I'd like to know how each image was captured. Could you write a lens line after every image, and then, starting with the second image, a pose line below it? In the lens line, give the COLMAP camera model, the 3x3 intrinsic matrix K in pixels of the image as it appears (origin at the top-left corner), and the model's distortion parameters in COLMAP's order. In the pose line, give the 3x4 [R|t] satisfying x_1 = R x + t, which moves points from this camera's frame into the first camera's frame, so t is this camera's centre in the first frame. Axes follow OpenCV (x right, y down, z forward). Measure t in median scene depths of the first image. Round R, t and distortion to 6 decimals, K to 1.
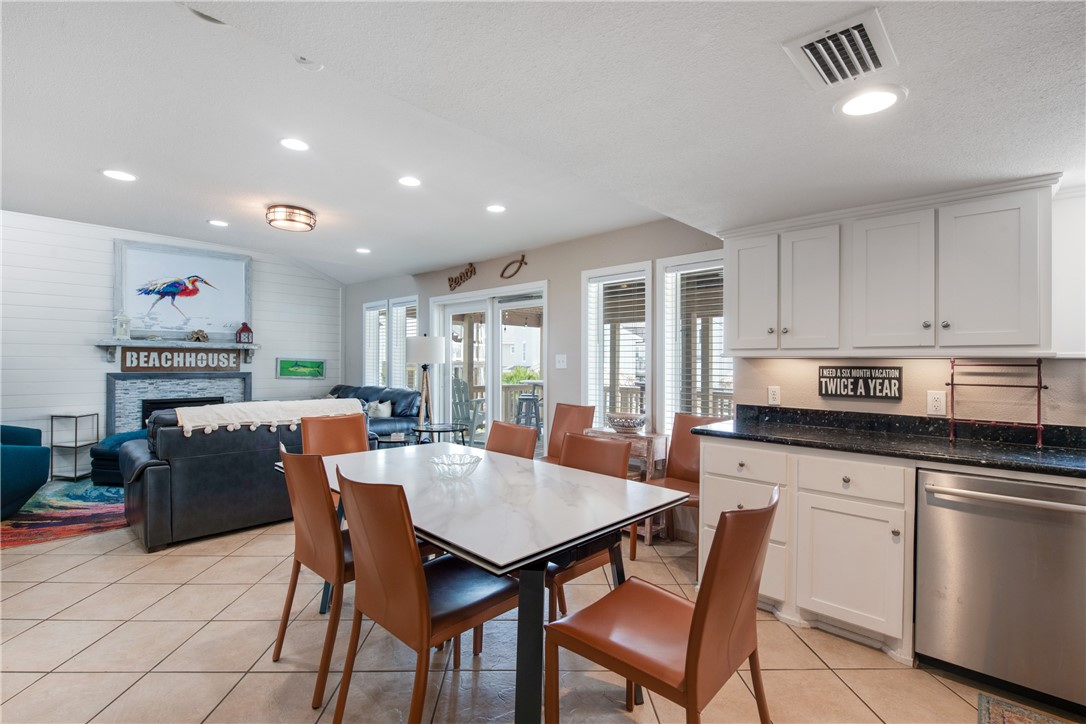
lens RADIAL K [[494.2, 0, 533.7], [0, 494.2, 359.0], [0, 0, 1]] dist [-0.003544, -0.004656]
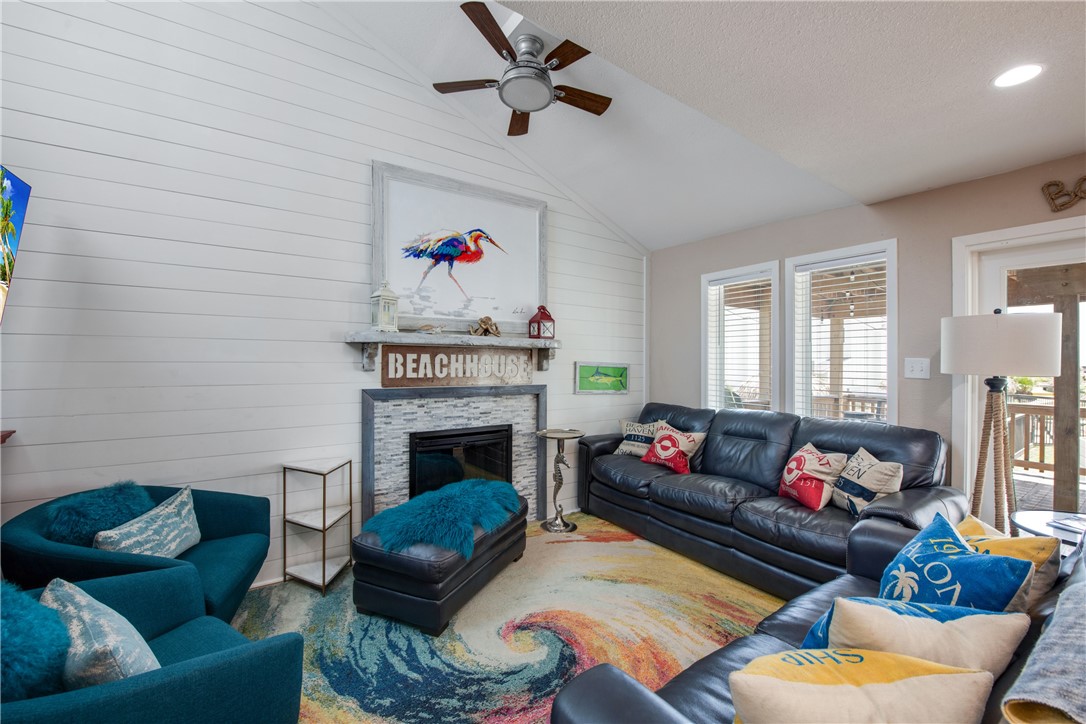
lens RADIAL K [[441.5, 0, 535.6], [0, 441.5, 358.3], [0, 0, 1]] dist [-0.008400, 0.000215]
pose [[0.974326, -0.002639, -0.225127, -0.519209], [0.001681, 0.999989, -0.004447, -0.005468], [0.225137, 0.003954, 0.974319, 0.505225]]
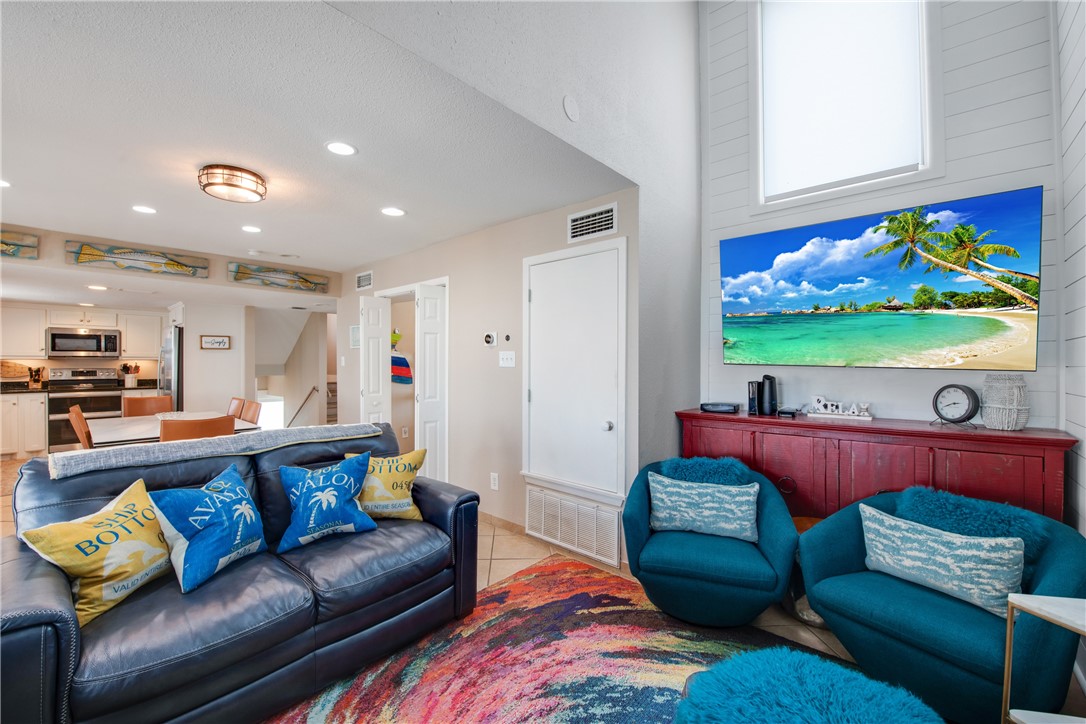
lens RADIAL K [[457.0, 0, 542.2], [0, 457.0, 362.9], [0, 0, 1]] dist [-0.023851, 0.001132]
pose [[-0.999416, -0.011707, -0.032098, -0.589194], [-0.011513, 0.999914, -0.006230, -0.001614], [0.032169, -0.005857, -0.999465, 1.057642]]
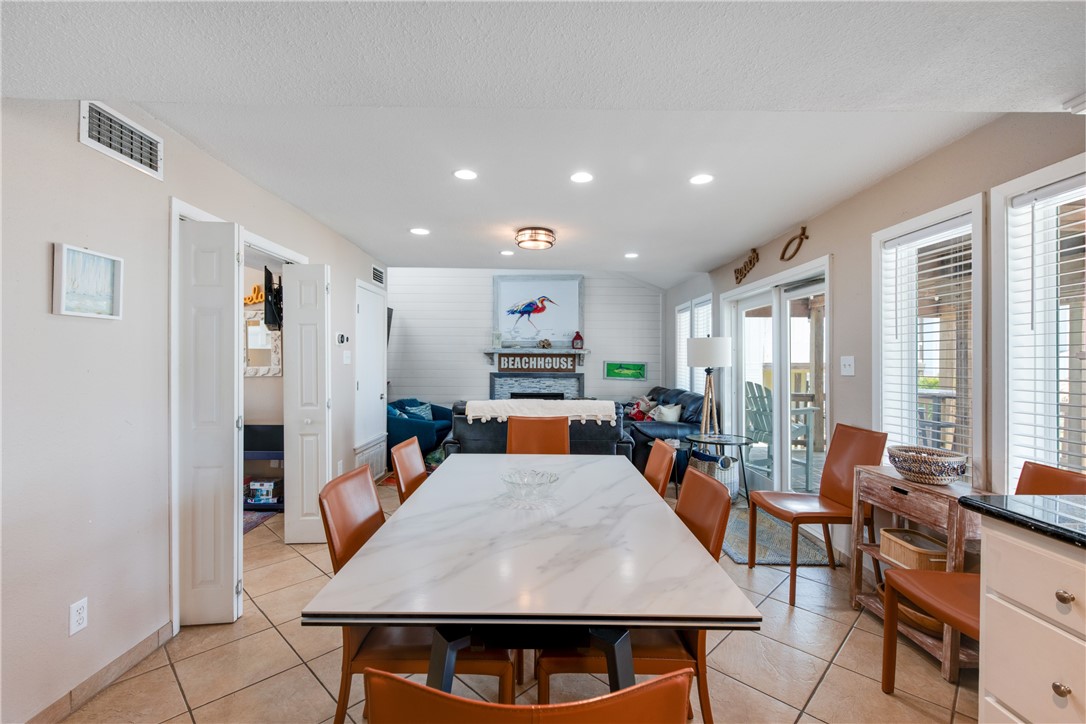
lens RADIAL K [[466.8, 0, 539.9], [0, 466.8, 364.6], [0, 0, 1]] dist [0.006576, -0.001328]
pose [[0.701695, 0.001746, -0.712475, 0.171137], [0.004623, 0.999965, 0.007003, -0.002476], [0.712462, -0.008207, 0.701662, 0.157998]]
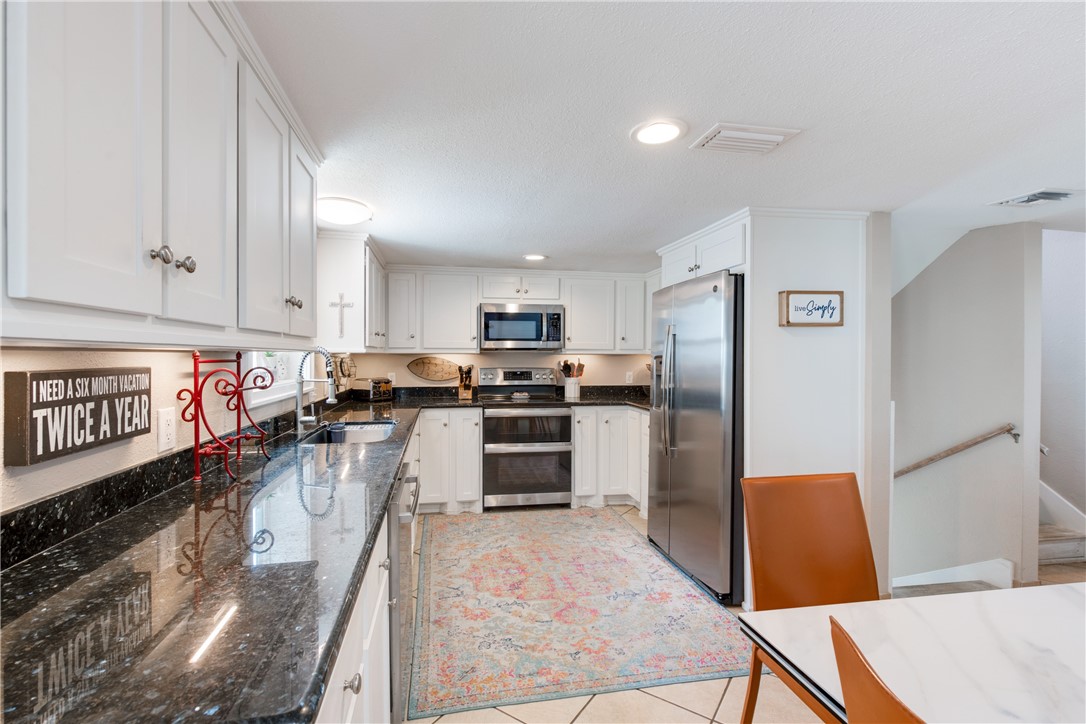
lens RADIAL K [[494.2, 0, 520.0], [0, 494.2, 360.6], [0, 0, 1]] dist [-0.003544, -0.004656]
pose [[-0.801140, -0.014921, 0.598292, 0.062456], [-0.011893, 0.999889, 0.009011, -0.000202], [-0.598359, 0.000104, -0.801228, 0.520408]]
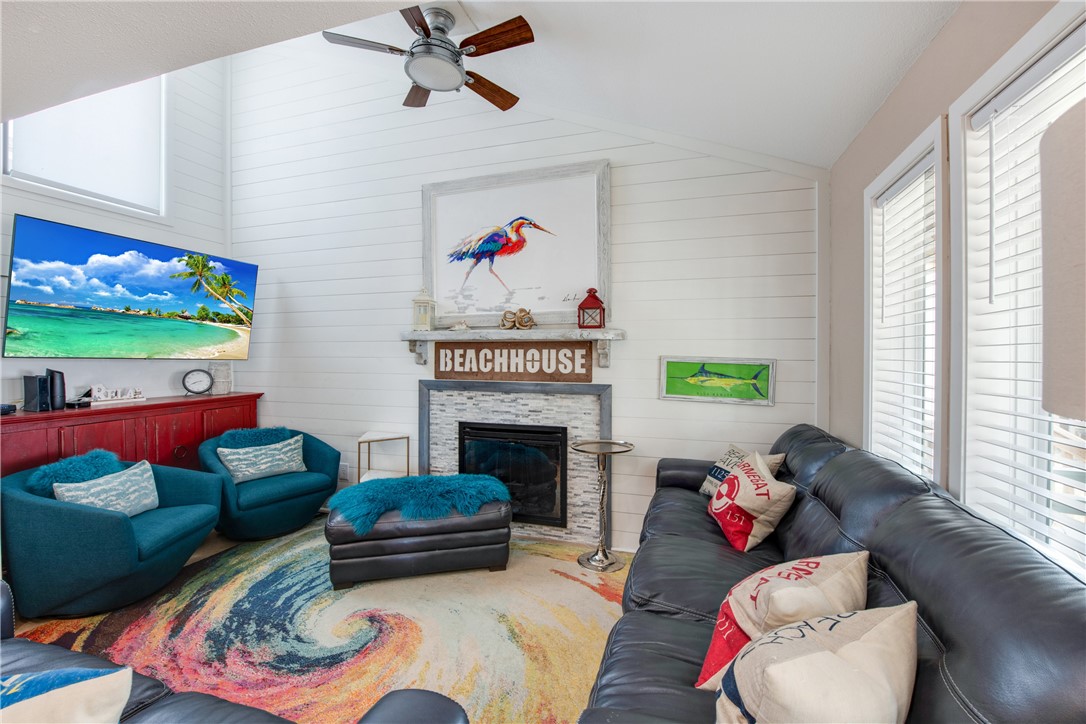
lens RADIAL K [[441.5, 0, 529.0], [0, 441.5, 358.6], [0, 0, 1]] dist [-0.008400, 0.000215]
pose [[0.423730, 0.000047, -0.905788, -0.218460], [0.006976, 0.999970, 0.003315, -0.002696], [0.905762, -0.007723, 0.423717, 0.826900]]
